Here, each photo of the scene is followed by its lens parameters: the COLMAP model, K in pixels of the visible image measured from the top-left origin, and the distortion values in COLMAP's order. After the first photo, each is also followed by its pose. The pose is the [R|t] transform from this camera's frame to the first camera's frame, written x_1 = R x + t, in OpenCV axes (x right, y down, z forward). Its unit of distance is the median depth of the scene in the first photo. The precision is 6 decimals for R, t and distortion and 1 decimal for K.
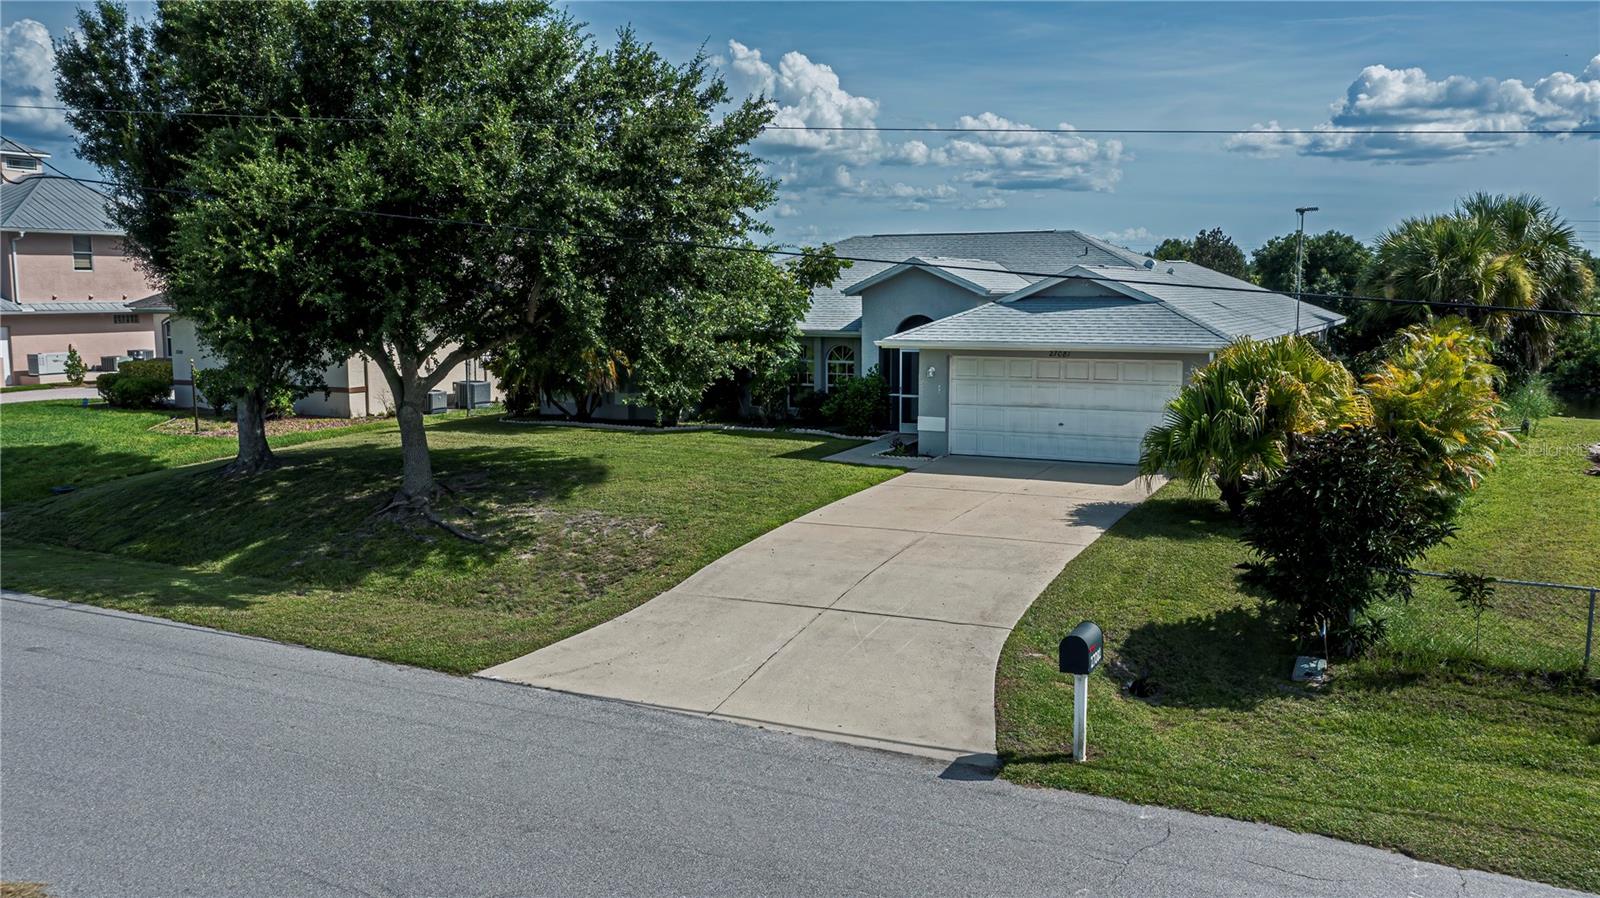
lens RADIAL K [[1267.6, 0, 804.8], [0, 1267.6, 462.0], [0, 0, 1]] dist [-0.020686, 0.004740]
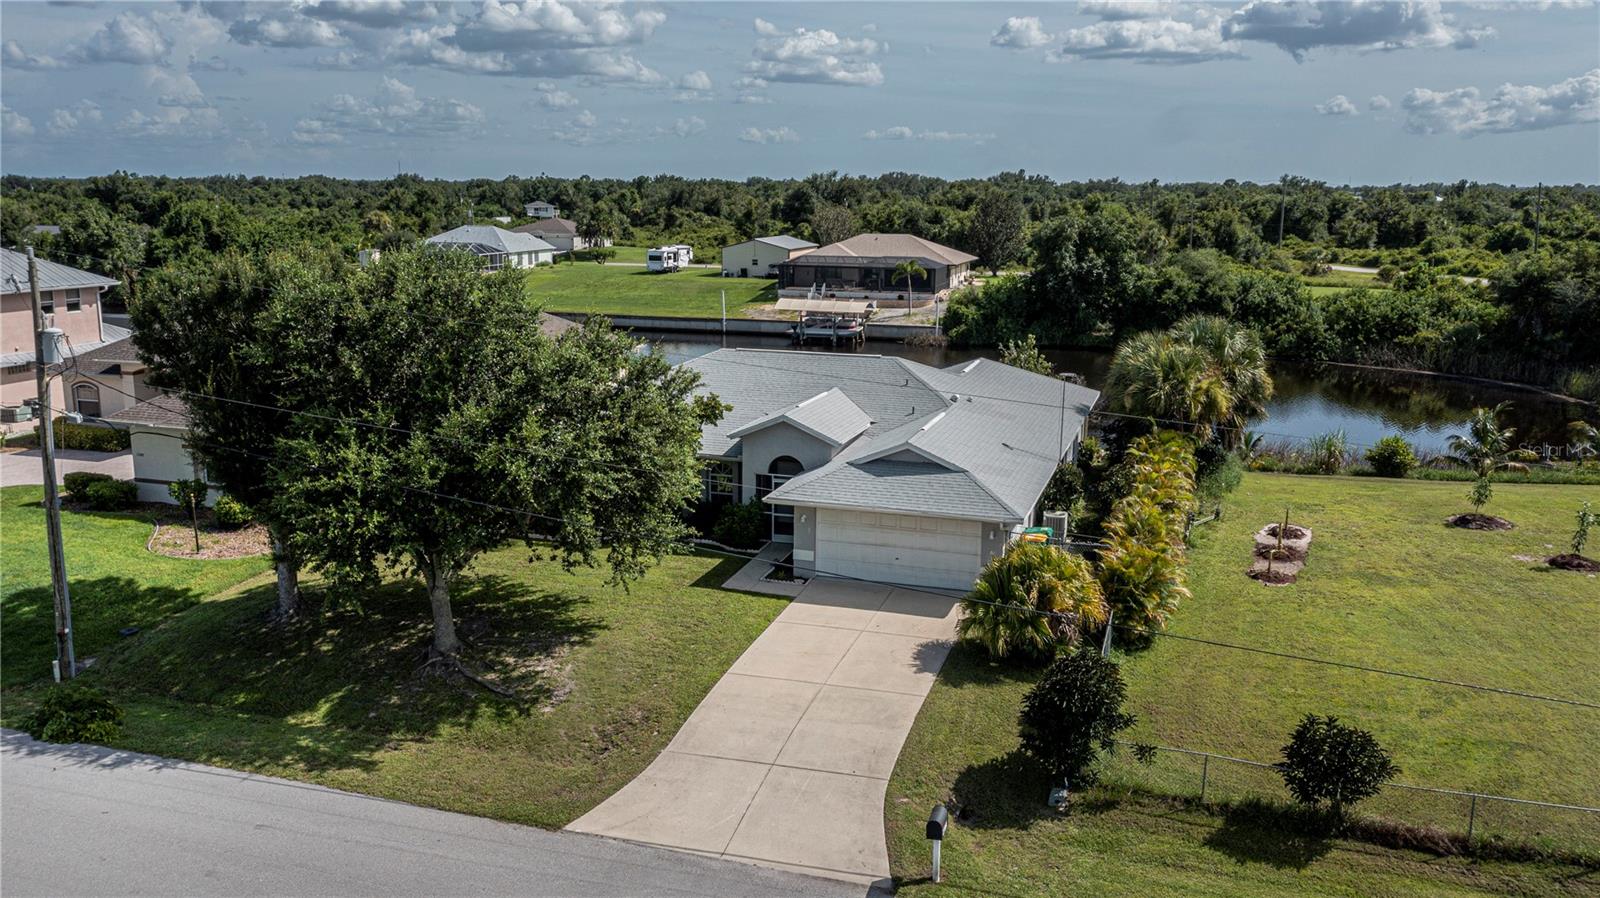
lens RADIAL K [[1267.6, 0, 808.3], [0, 1267.6, 443.2], [0, 0, 1]] dist [-0.020686, 0.004740]
pose [[0.986143, -0.021884, 0.164449, -0.162516], [0.010938, 0.997681, 0.067174, -0.334504], [-0.165537, -0.064445, 0.984096, -0.472783]]
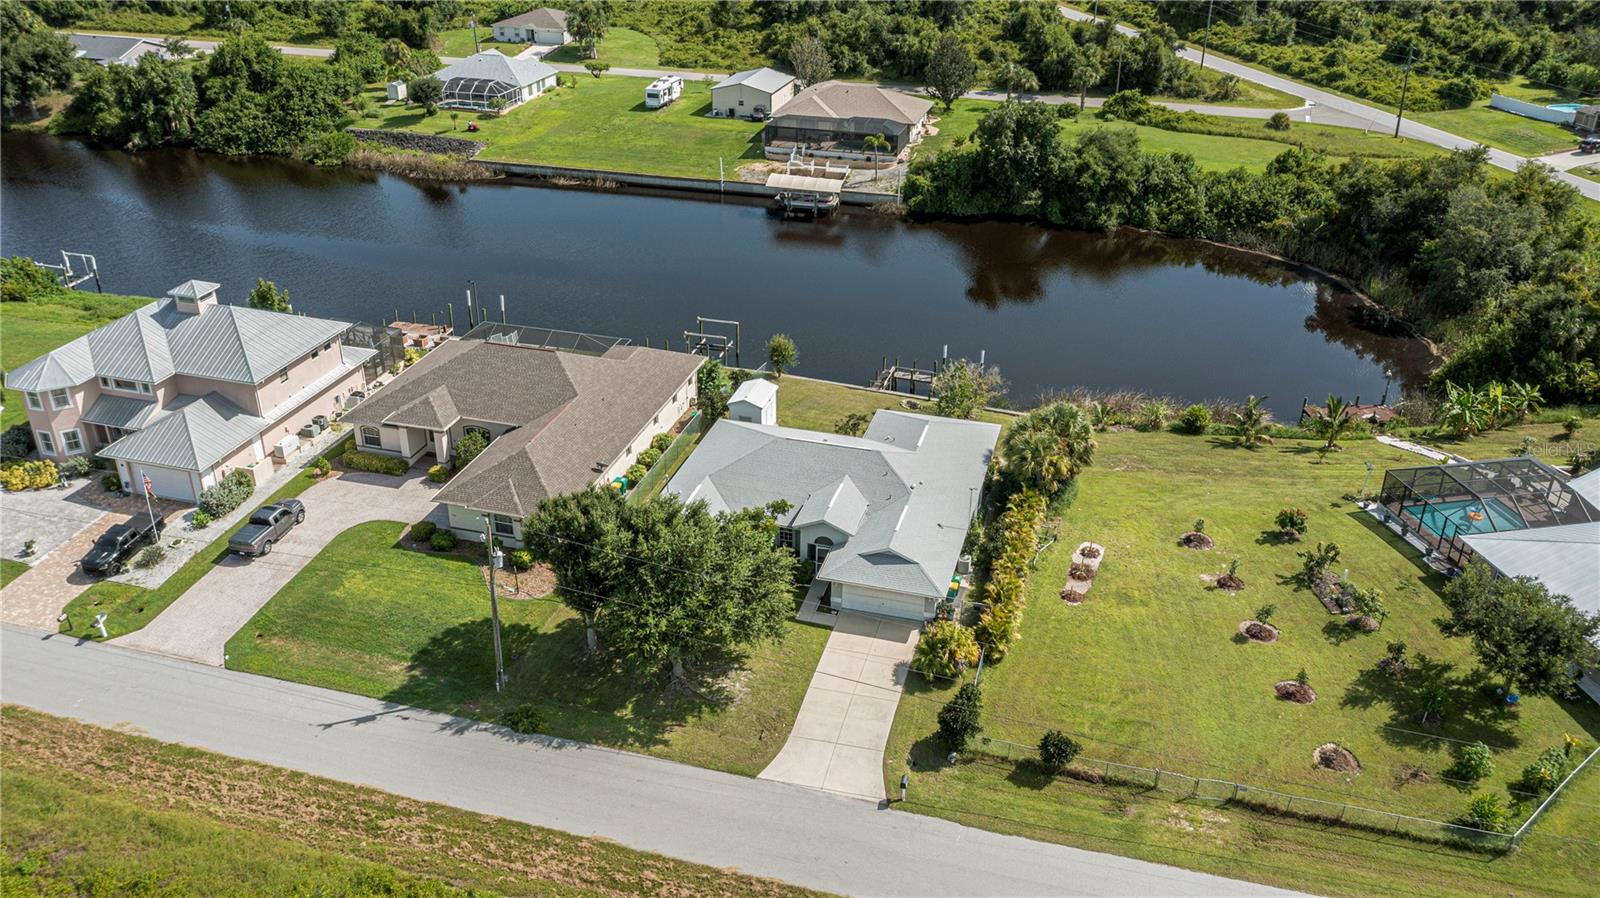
lens RADIAL K [[1267.6, 0, 810.3], [0, 1267.6, 449.3], [0, 0, 1]] dist [-0.020686, 0.004740]
pose [[0.978831, -0.080229, 0.188289, -0.610966], [0.011642, 0.940304, 0.340138, -1.743787], [-0.204338, -0.330745, 0.921332, -1.930907]]
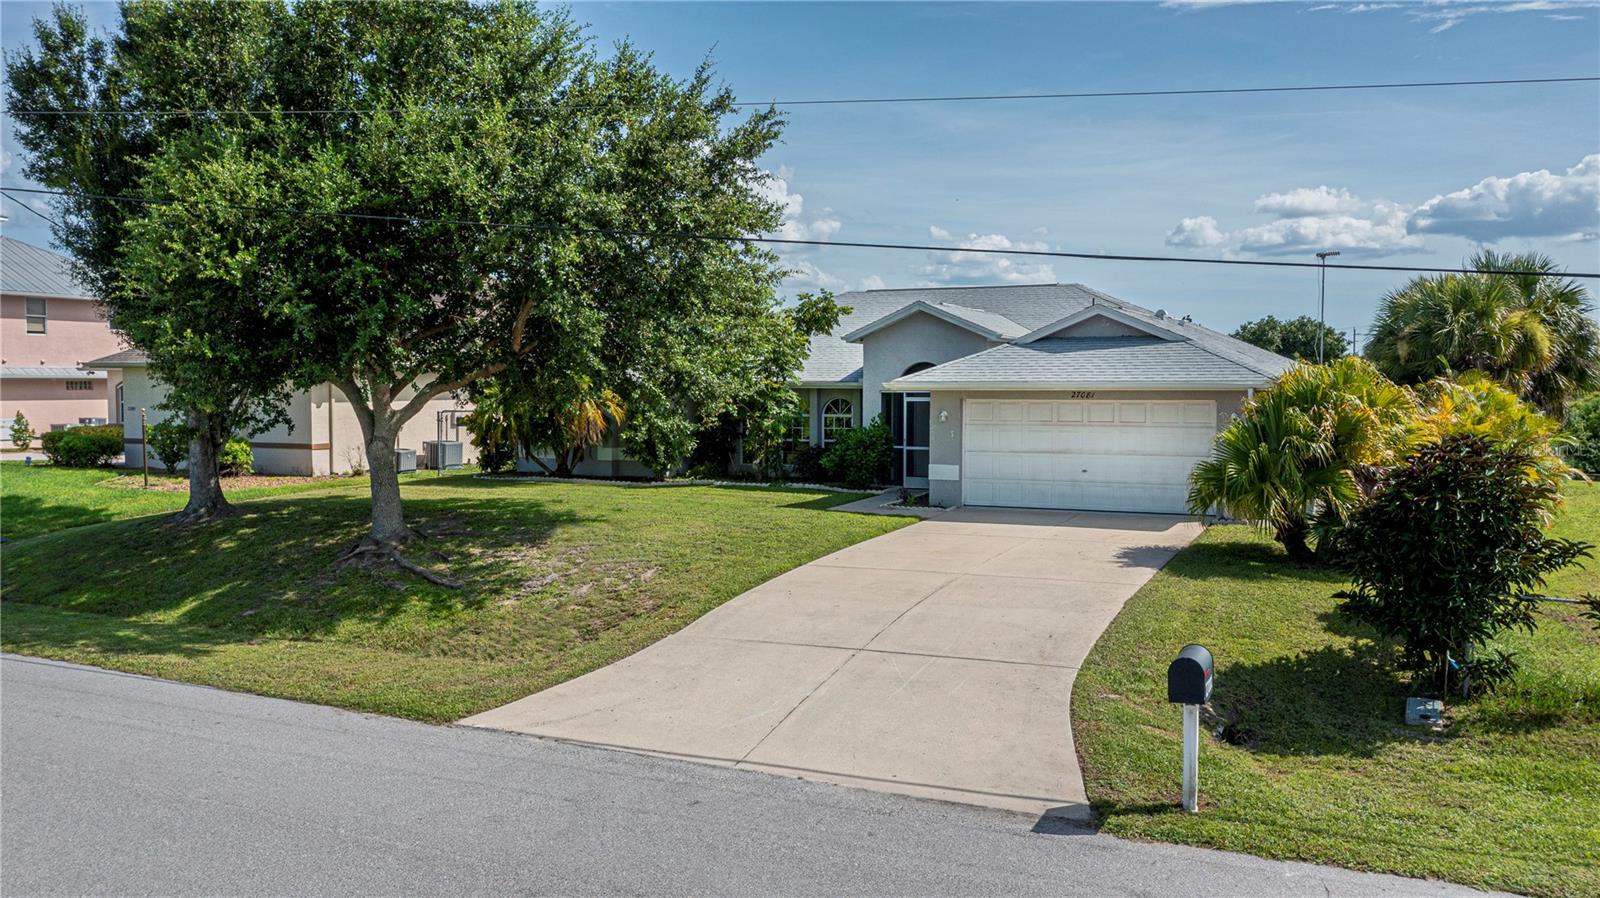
lens RADIAL K [[1267.6, 0, 804.7], [0, 1267.6, 452.5], [0, 0, 1]] dist [-0.020686, 0.004740]
pose [[0.999604, 0.003731, 0.027886, -0.038728], [-0.001446, 0.996672, -0.081506, 0.043496], [-0.028098, 0.081433, 0.996283, 0.100406]]
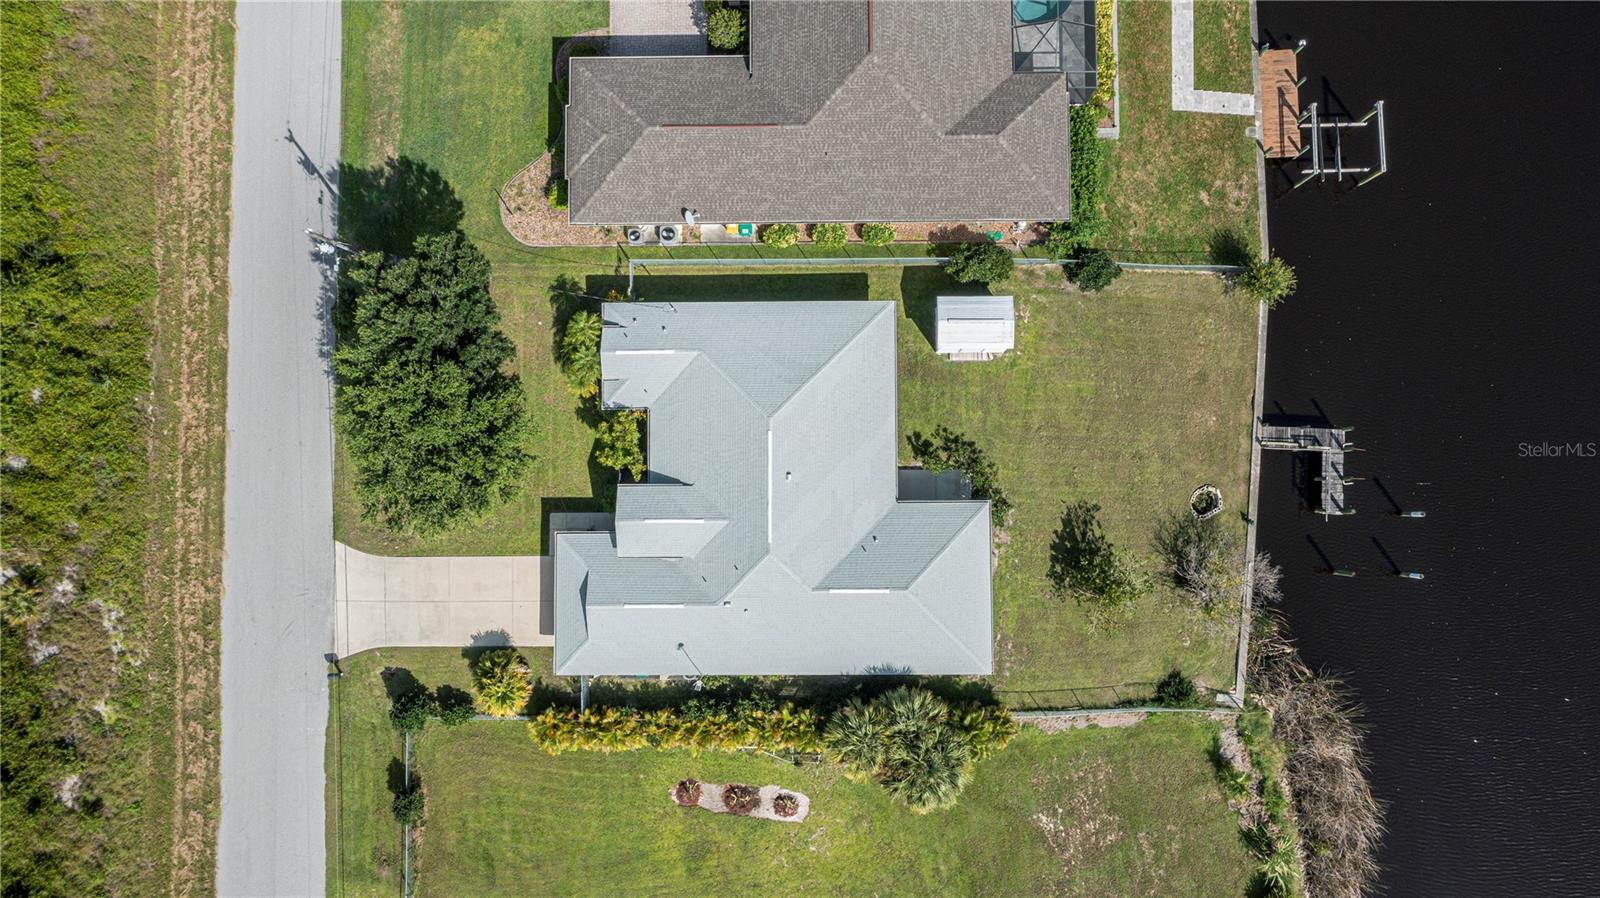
lens RADIAL K [[1267.6, 0, 799.2], [0, 1267.6, 450.0], [0, 0, 1]] dist [-0.020686, 0.004740]
pose [[0.466568, 0.882820, -0.054245, 0.374328], [-0.087262, 0.106975, 0.990425, -3.554290], [0.880170, -0.457367, 0.126948, 1.603407]]
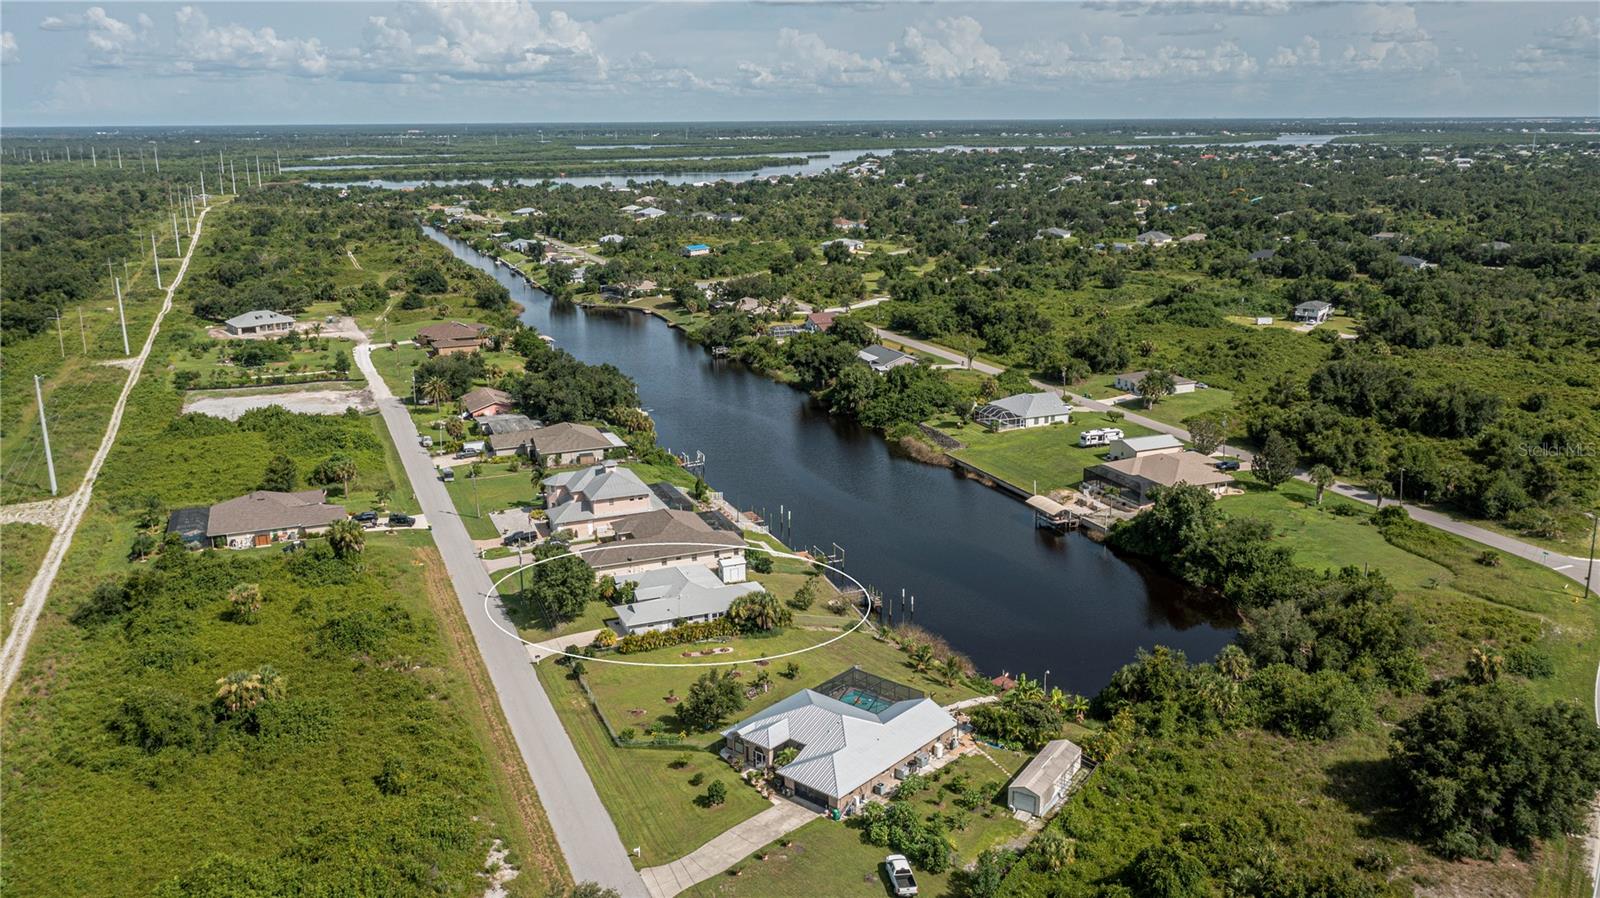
lens RADIAL K [[1267.6, 0, 801.0], [0, 1267.6, 444.8], [0, 0, 1]] dist [-0.020686, 0.004740]
pose [[0.759265, 0.159918, -0.630827, 6.820996], [-0.082017, 0.985123, 0.151018, -2.828615], [0.645593, -0.062925, 0.761085, -4.773771]]
